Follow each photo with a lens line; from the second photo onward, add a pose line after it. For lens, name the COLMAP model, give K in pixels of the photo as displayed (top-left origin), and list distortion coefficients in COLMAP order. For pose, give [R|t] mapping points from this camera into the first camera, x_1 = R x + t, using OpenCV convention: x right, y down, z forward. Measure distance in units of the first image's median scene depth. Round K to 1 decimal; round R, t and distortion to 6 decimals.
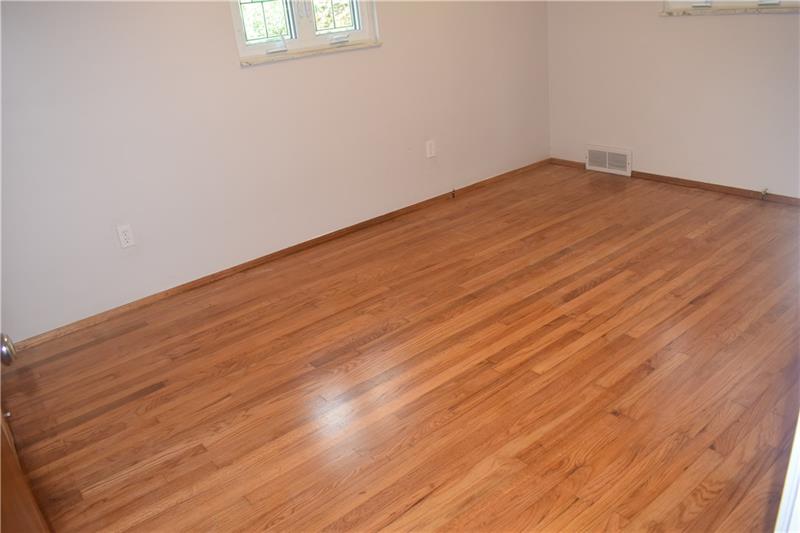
lens RADIAL K [[640.0, 0, 400.0], [0, 640.0, 266.5], [0, 0, 1]] dist [-0.085632, -0.002325]
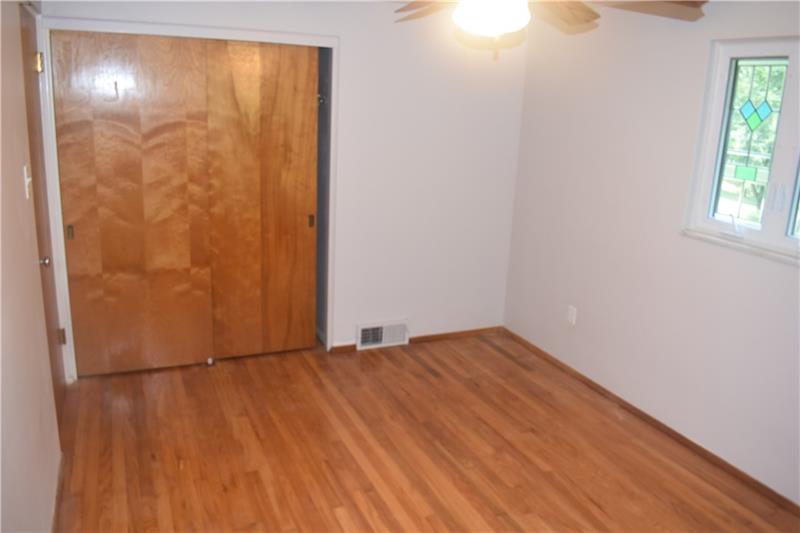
lens RADIAL K [[640.0, 0, 400.0], [0, 640.0, 266.5], [0, 0, 1]] dist [-0.085632, -0.002325]
pose [[-0.250540, 0.335817, -0.907996, 0.898666], [-0.395007, 0.820826, 0.412570, -0.590284], [0.883855, 0.462030, -0.073000, 0.822060]]
